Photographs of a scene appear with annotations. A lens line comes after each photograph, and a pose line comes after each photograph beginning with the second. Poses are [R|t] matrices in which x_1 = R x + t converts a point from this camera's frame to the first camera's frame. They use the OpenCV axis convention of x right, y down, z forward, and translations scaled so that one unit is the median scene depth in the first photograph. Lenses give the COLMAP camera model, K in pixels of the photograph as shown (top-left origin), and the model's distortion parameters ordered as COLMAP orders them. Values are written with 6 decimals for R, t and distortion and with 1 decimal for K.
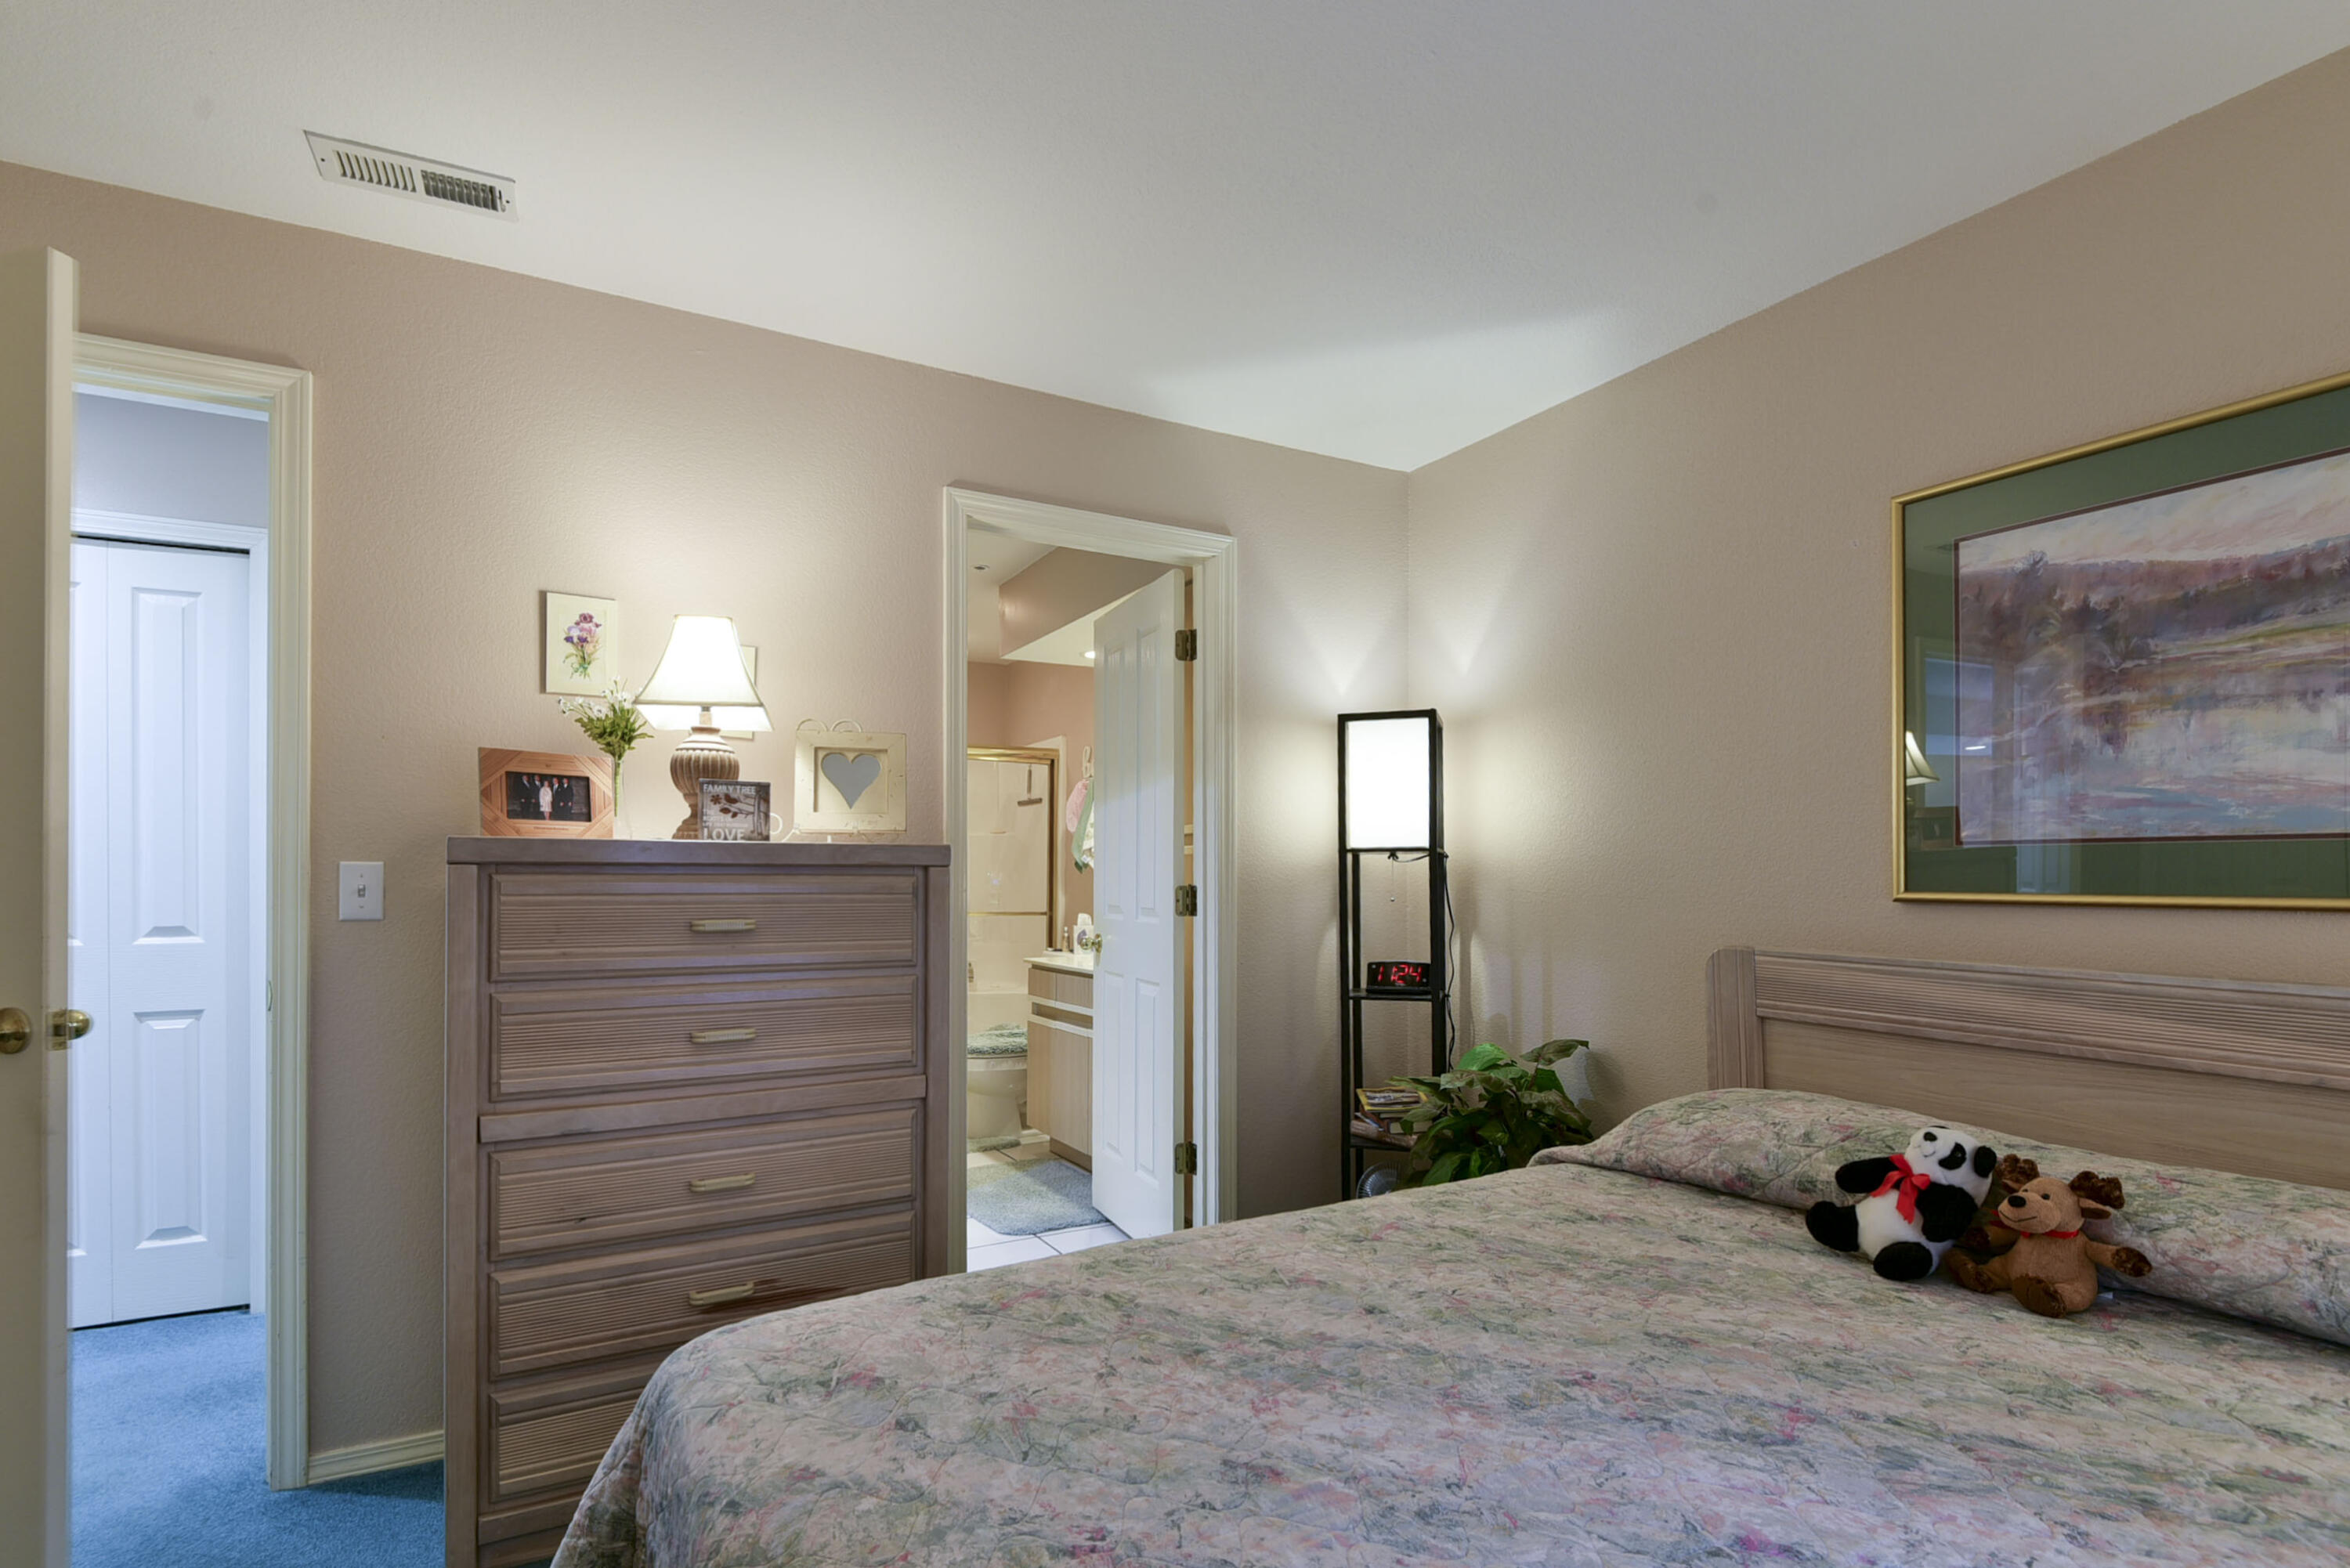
lens RADIAL K [[1126.4, 0, 1177.7], [0, 1126.4, 870.0], [0, 0, 1]] dist [0.000736, -0.000049]
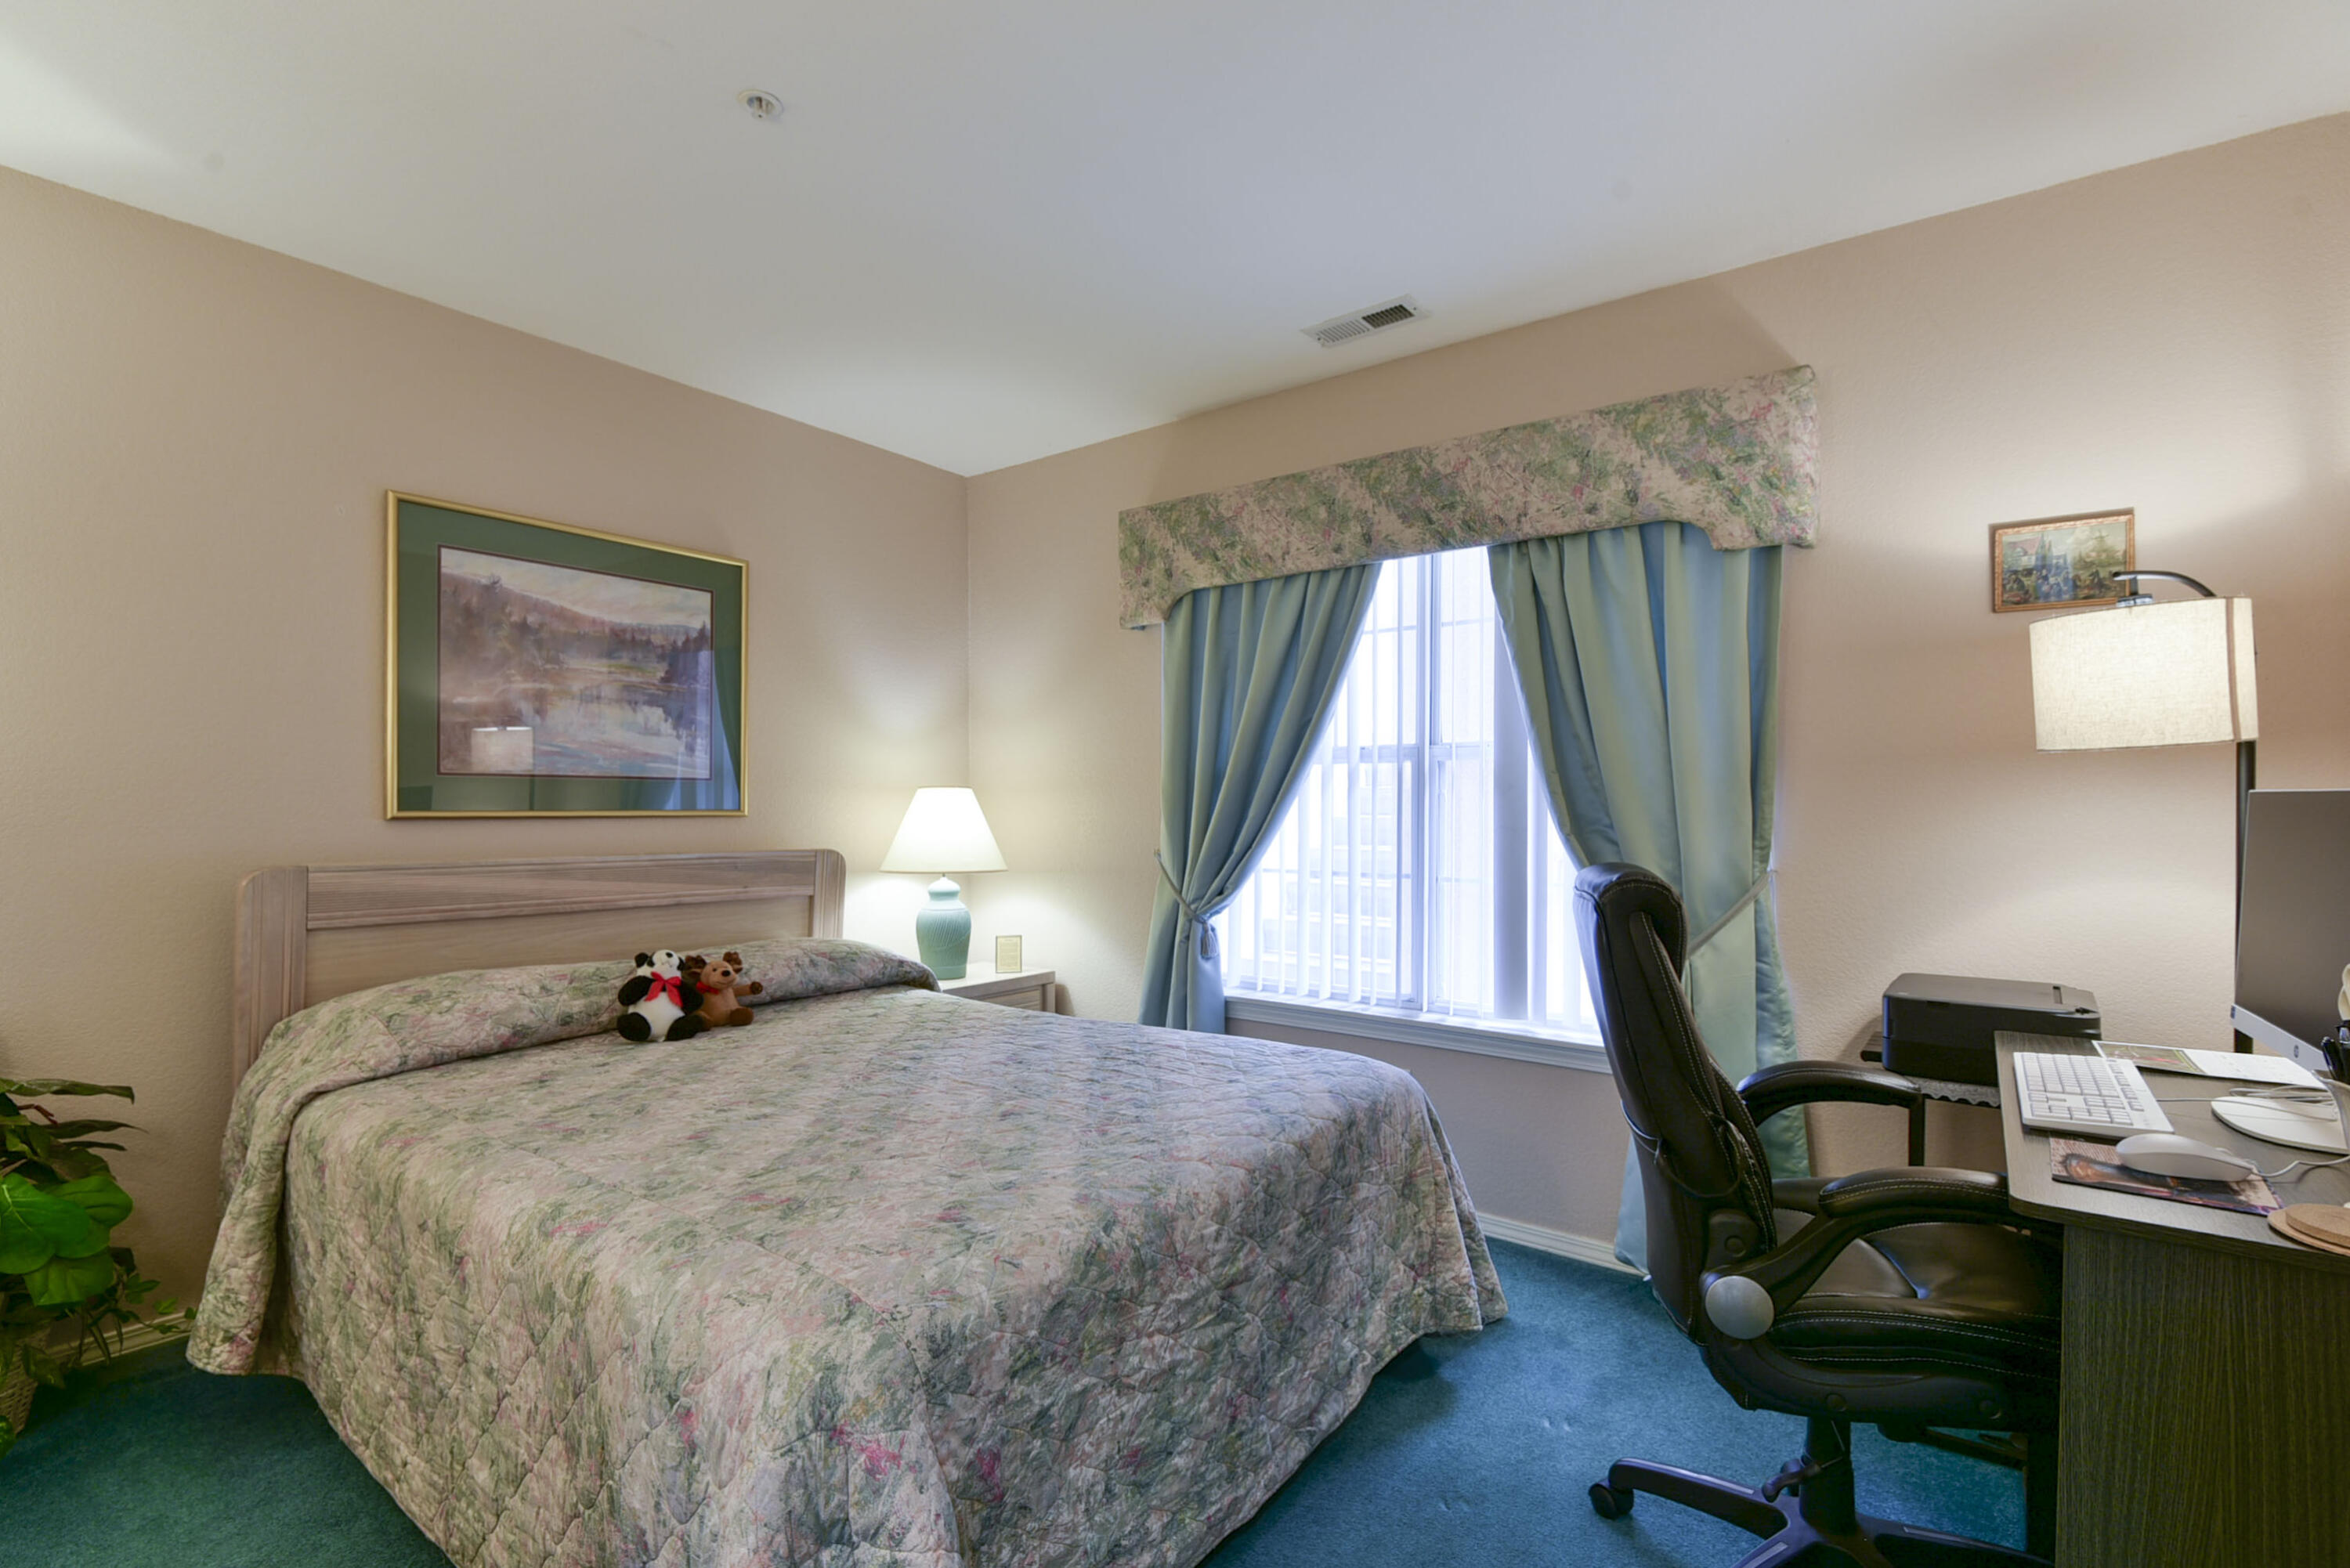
lens RADIAL K [[1096.6, 0, 1169.4], [0, 1096.6, 812.3], [0, 0, 1]] dist [0.026451, 0.000103]
pose [[-0.394658, -0.014375, 0.918716, -1.156363], [-0.008550, 0.999892, 0.011973, -0.001890], [-0.918788, -0.003130, -0.394738, 0.985818]]
